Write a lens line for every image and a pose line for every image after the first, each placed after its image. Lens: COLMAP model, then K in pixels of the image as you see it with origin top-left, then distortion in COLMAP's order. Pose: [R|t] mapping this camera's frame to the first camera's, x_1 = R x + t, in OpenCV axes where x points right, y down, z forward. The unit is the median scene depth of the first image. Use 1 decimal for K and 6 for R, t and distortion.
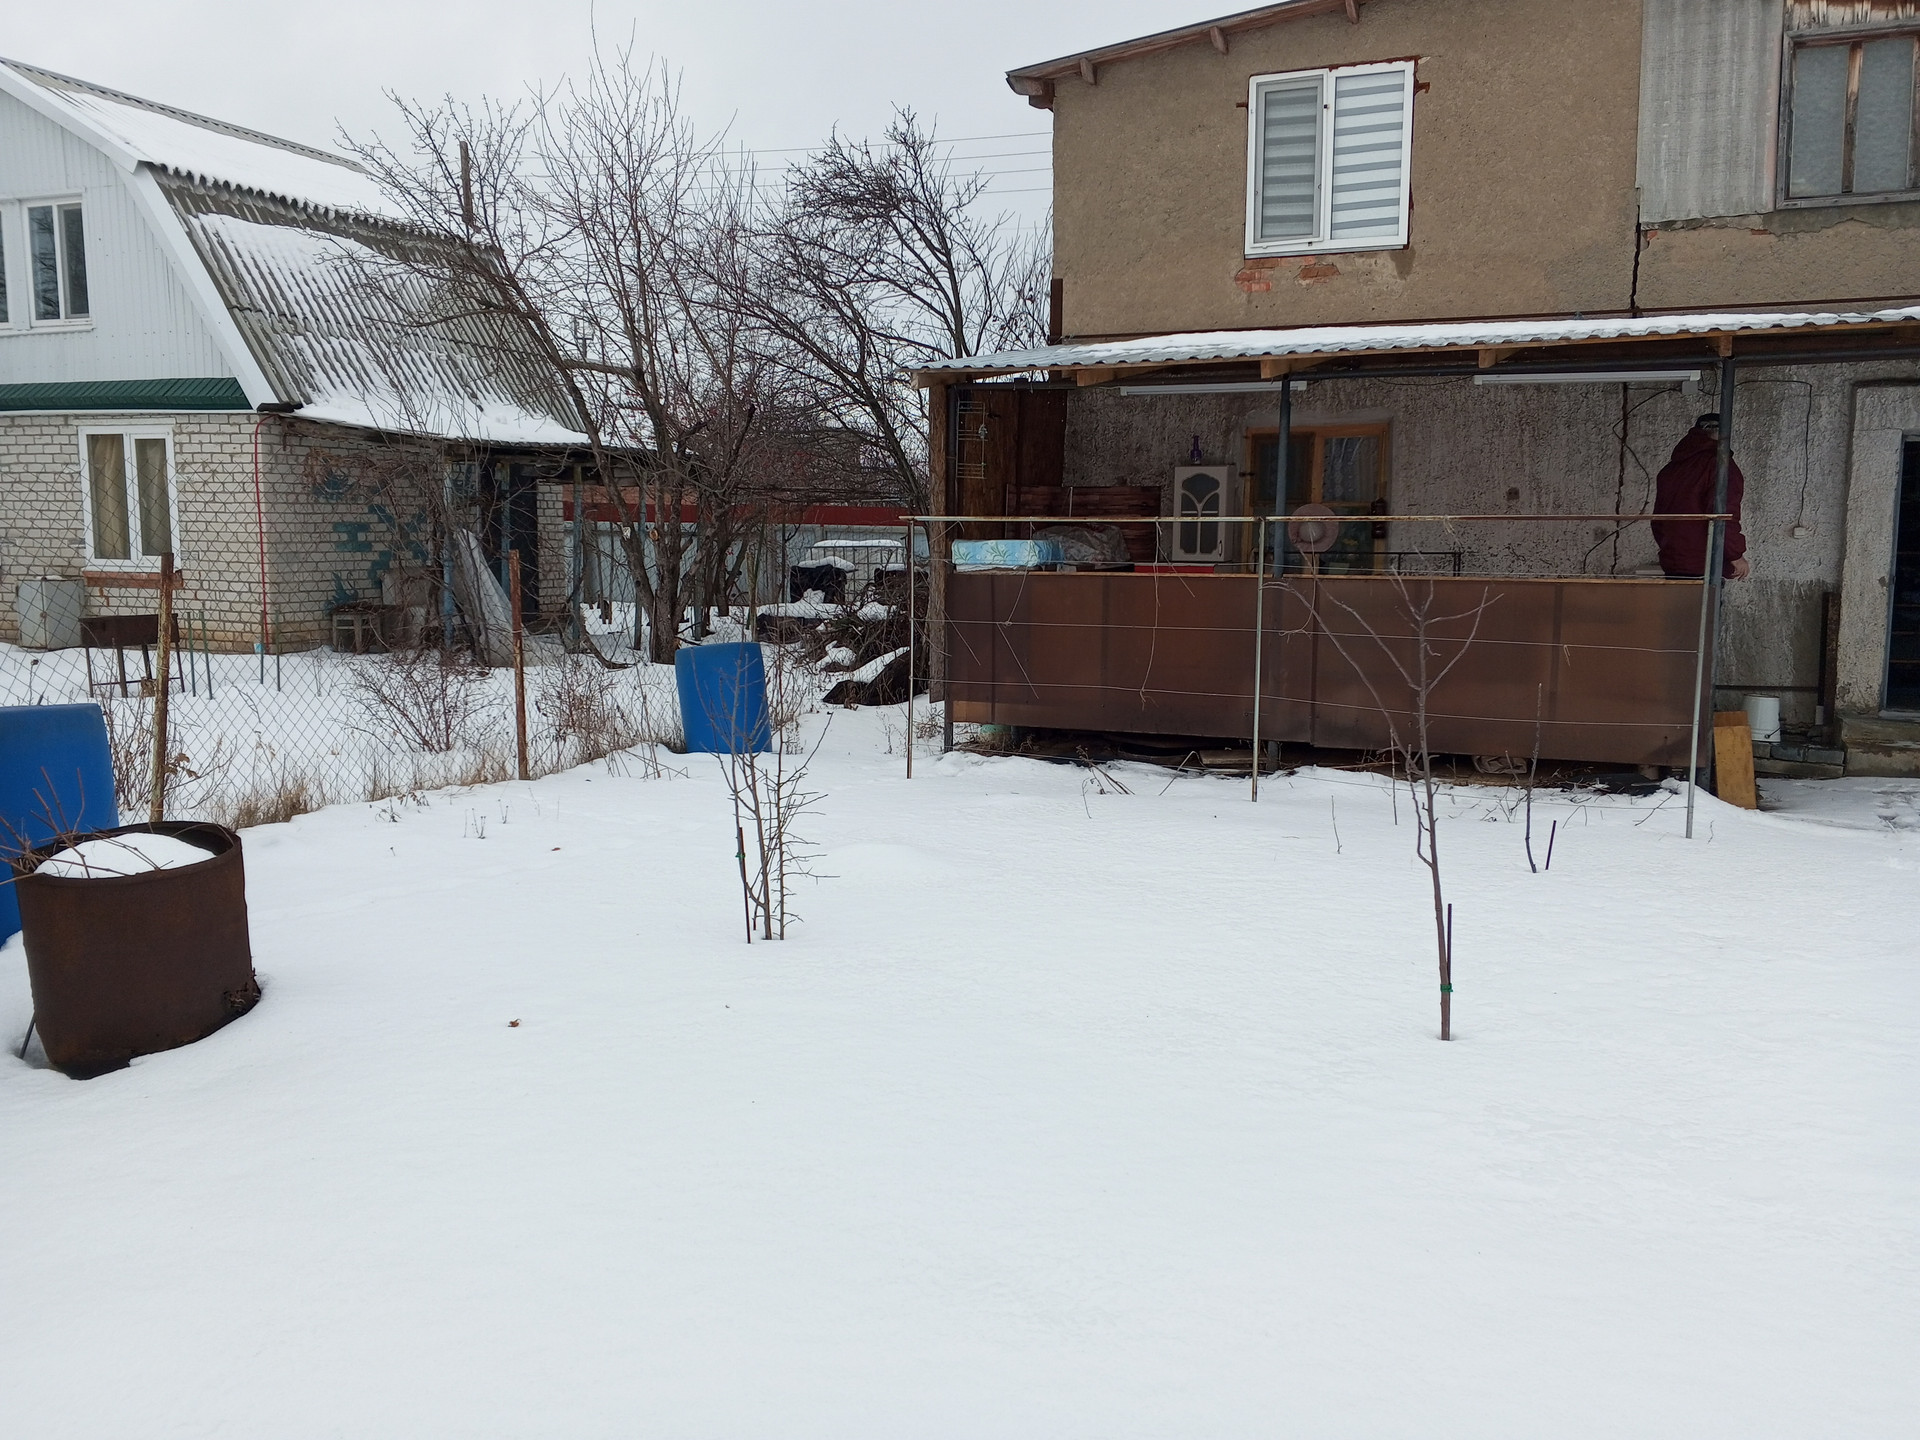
lens RADIAL K [[1564.4, 0, 963.9], [0, 1564.4, 730.8], [0, 0, 1]] dist [0.010461, -0.007246]
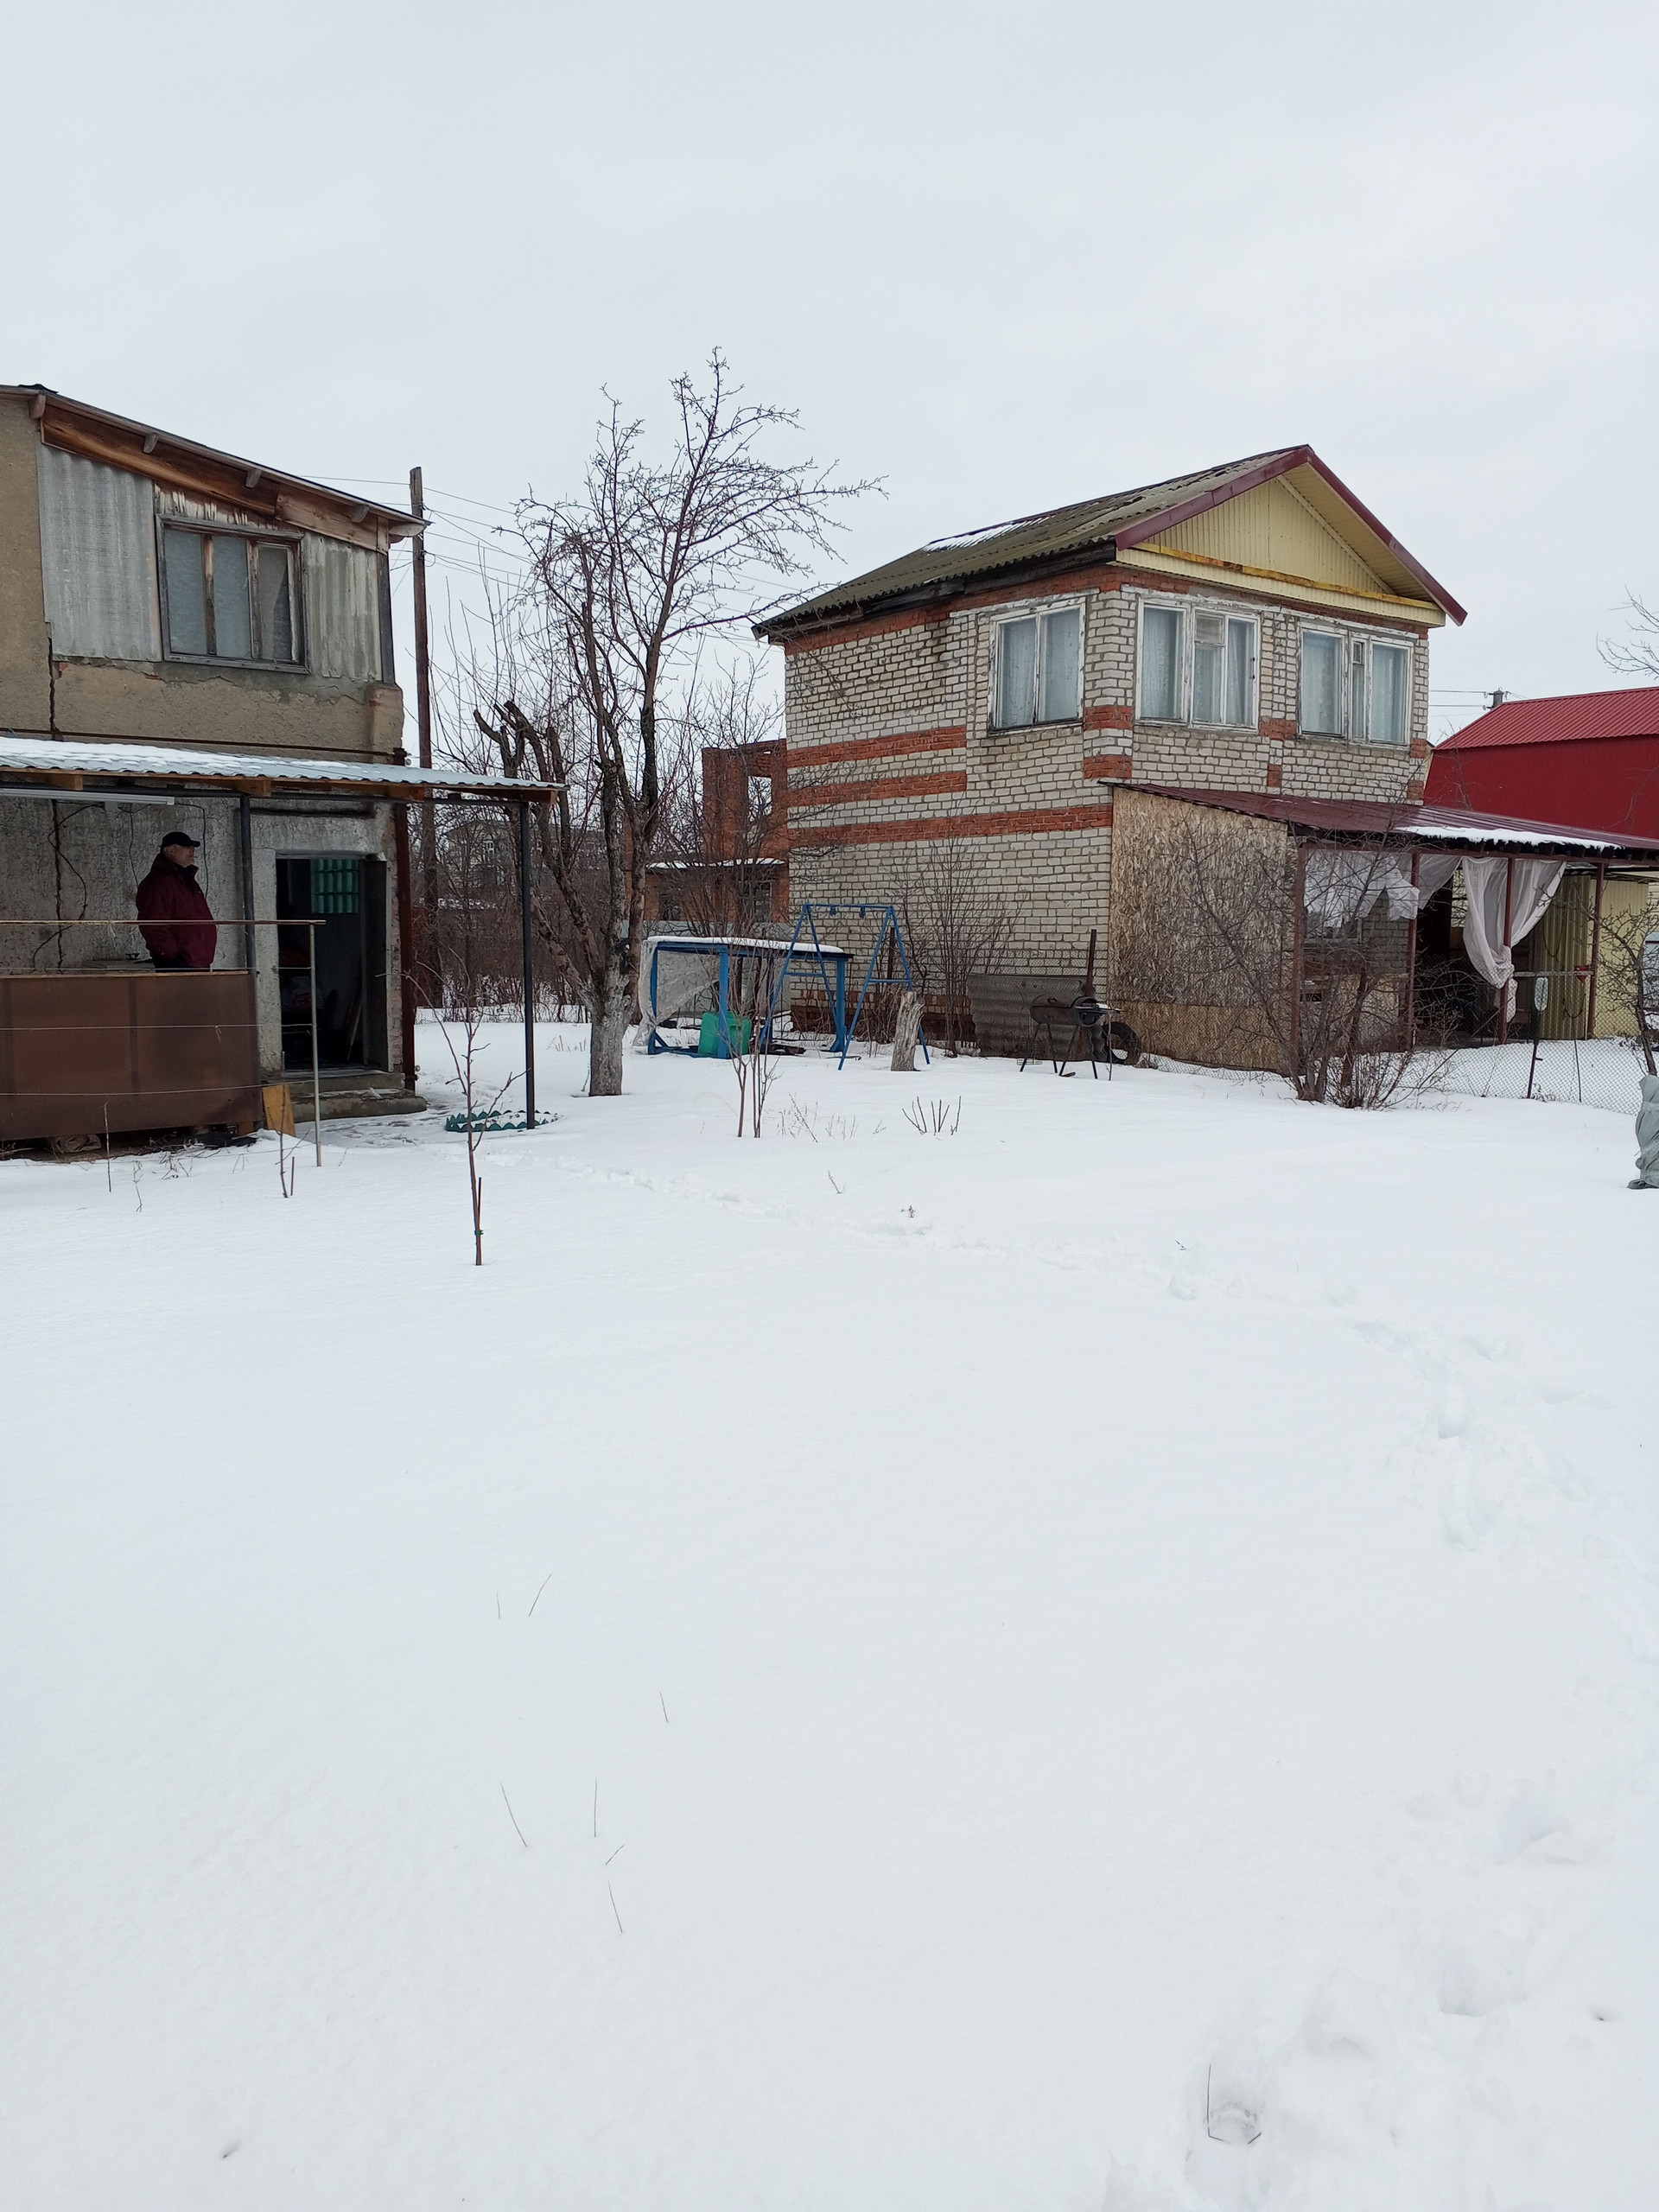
lens RADIAL K [[1788.5, 0, 826.7], [0, 1788.5, 1116.3], [0, 0, 1]] dist [0.224091, -0.555922]
pose [[0.475910, -0.098244, 0.873989, -0.479780], [0.114021, 0.992247, 0.049450, -0.000503], [-0.872071, 0.076120, 0.483423, -0.080193]]
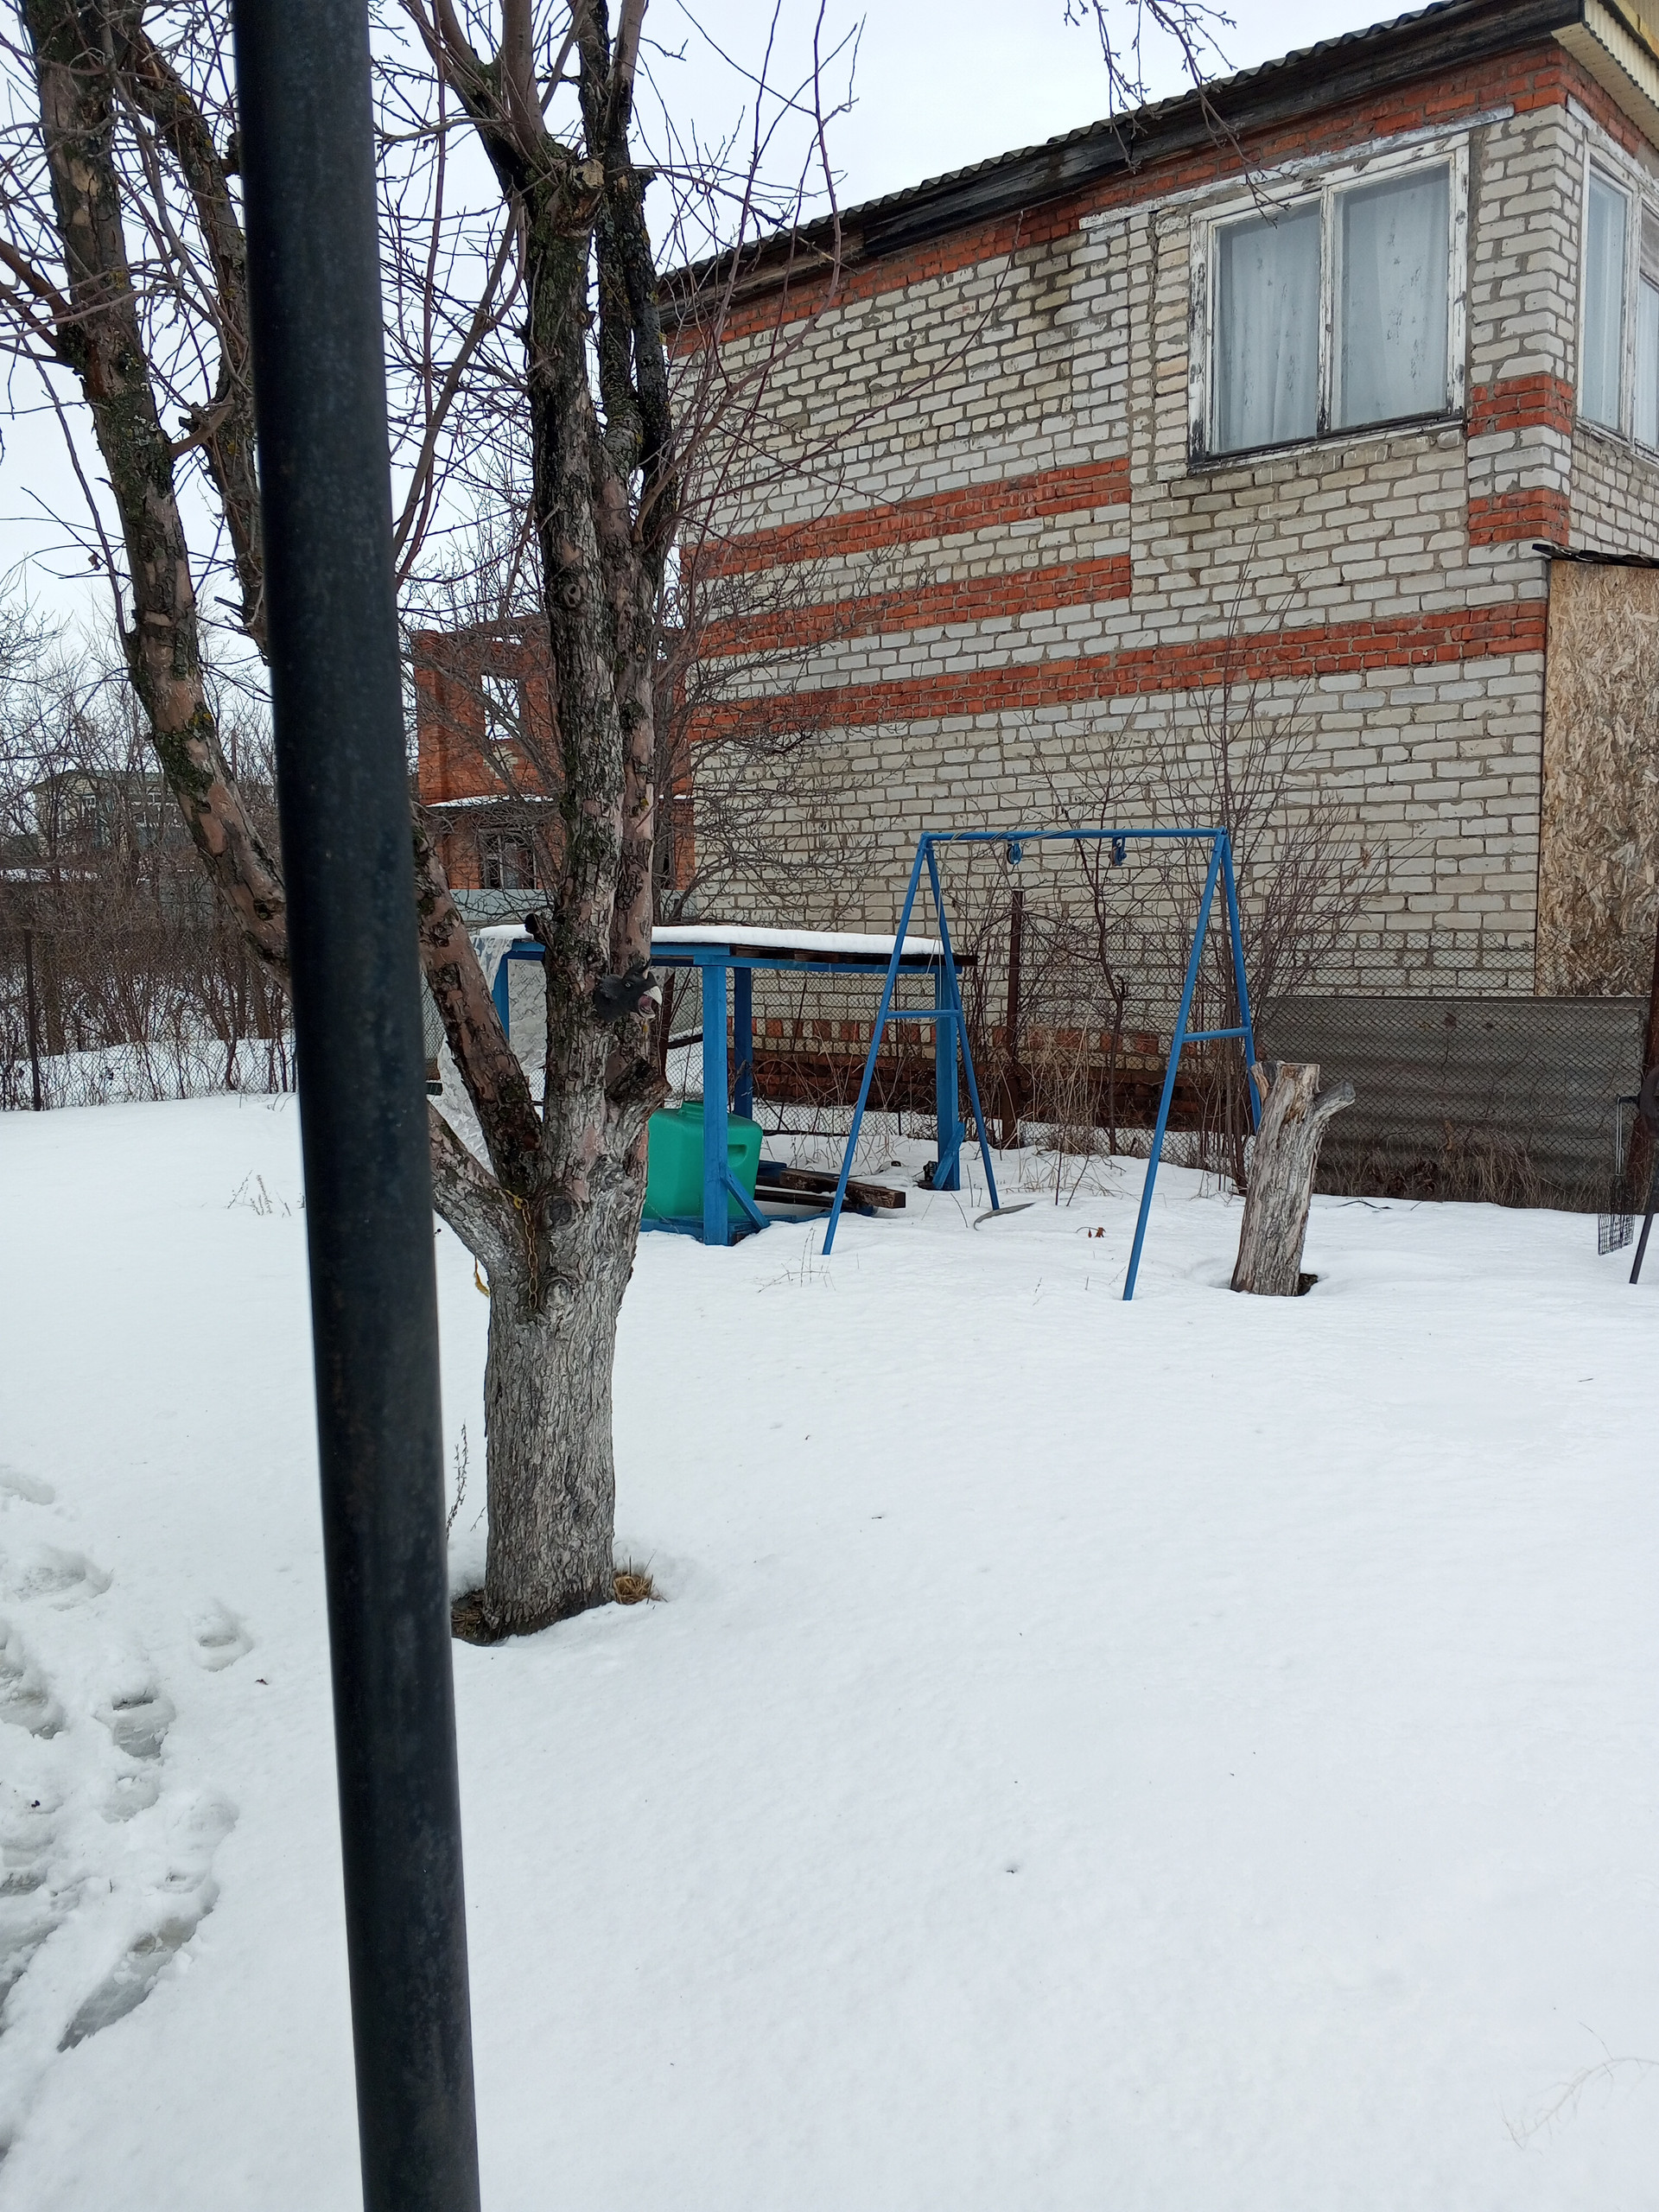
lens RADIAL K [[1821.1, 0, 854.6], [0, 1821.1, 1173.9], [0, 0, 1]] dist [-0.052215, 0.013190]
pose [[0.281864, -0.161428, 0.945777, 0.483161], [0.153663, 0.980615, 0.121580, -0.092733], [-0.947069, 0.111062, 0.301205, 0.676044]]
